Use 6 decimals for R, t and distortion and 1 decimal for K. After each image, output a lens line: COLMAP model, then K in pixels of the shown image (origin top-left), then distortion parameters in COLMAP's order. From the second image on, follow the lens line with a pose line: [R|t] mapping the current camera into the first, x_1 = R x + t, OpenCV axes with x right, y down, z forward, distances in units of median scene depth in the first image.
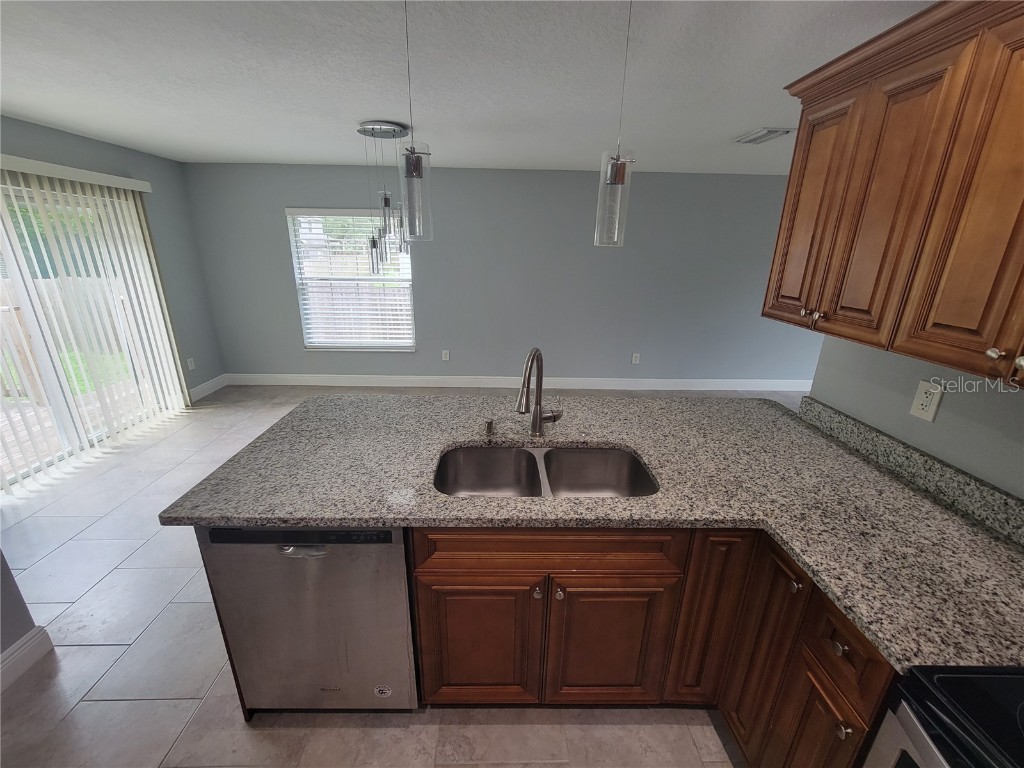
lens RADIAL K [[419.5, 0, 506.2], [0, 419.5, 387.4], [0, 0, 1]] dist [-0.001028, -0.000675]
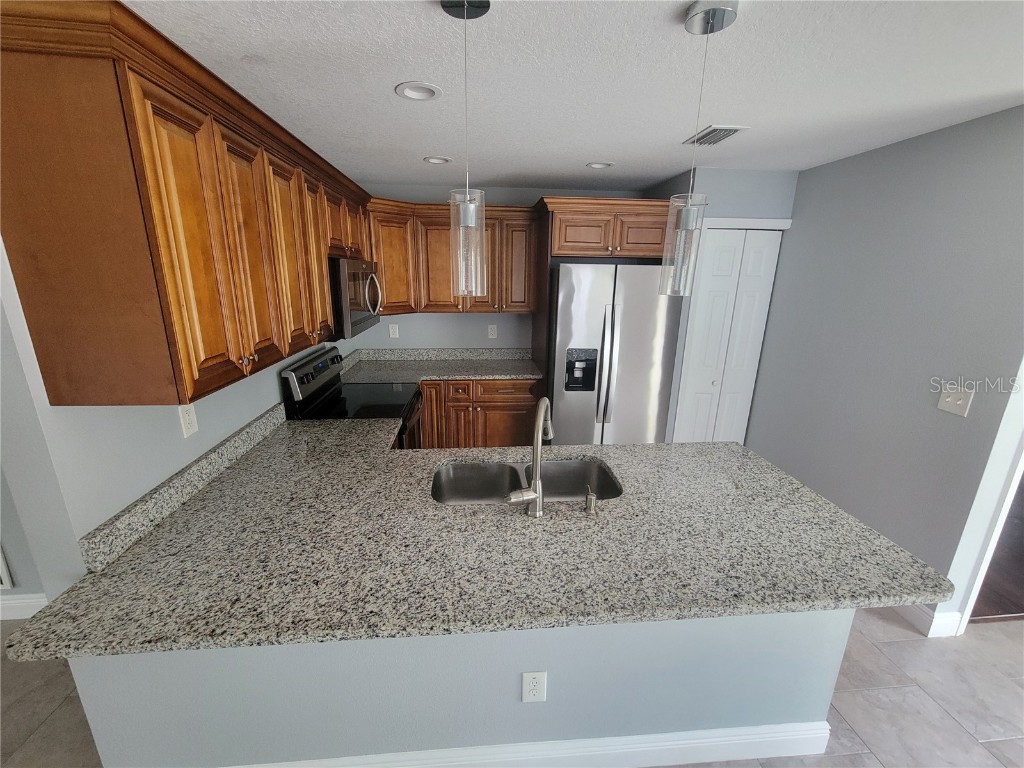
lens RADIAL K [[419.5, 0, 506.2], [0, 419.5, 387.4], [0, 0, 1]] dist [-0.001028, -0.000675]
pose [[-0.997305, -0.009576, -0.072736, 0.221793], [-0.048577, 0.829164, 0.556891, -0.650682], [0.054977, 0.558924, -0.827395, 1.784239]]
